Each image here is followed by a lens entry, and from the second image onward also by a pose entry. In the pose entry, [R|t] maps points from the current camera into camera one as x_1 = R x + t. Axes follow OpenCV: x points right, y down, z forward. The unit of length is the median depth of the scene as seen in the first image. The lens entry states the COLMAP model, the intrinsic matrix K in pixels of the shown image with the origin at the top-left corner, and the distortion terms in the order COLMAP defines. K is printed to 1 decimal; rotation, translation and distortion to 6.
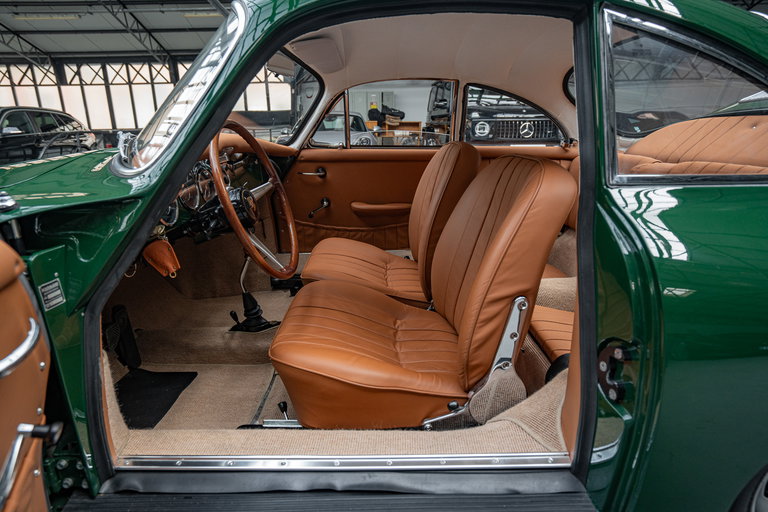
lens RADIAL K [[406.8, 0, 384.0], [0, 406.8, 256.0], [0, 0, 1]] dist [-0.100486, 0.065793]
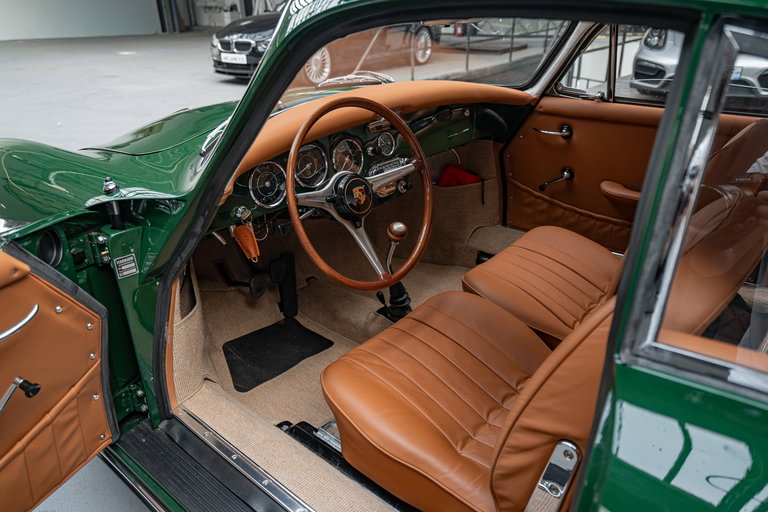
lens RADIAL K [[542.0, 0, 384.0], [0, 542.0, 256.0], [0, 0, 1]] dist [-0.002792, 0.001226]
pose [[0.758607, 0.269847, -0.593041, 0.232338], [-0.188694, 0.962187, 0.196444, -0.128614], [0.623627, -0.037120, 0.780841, 0.058189]]
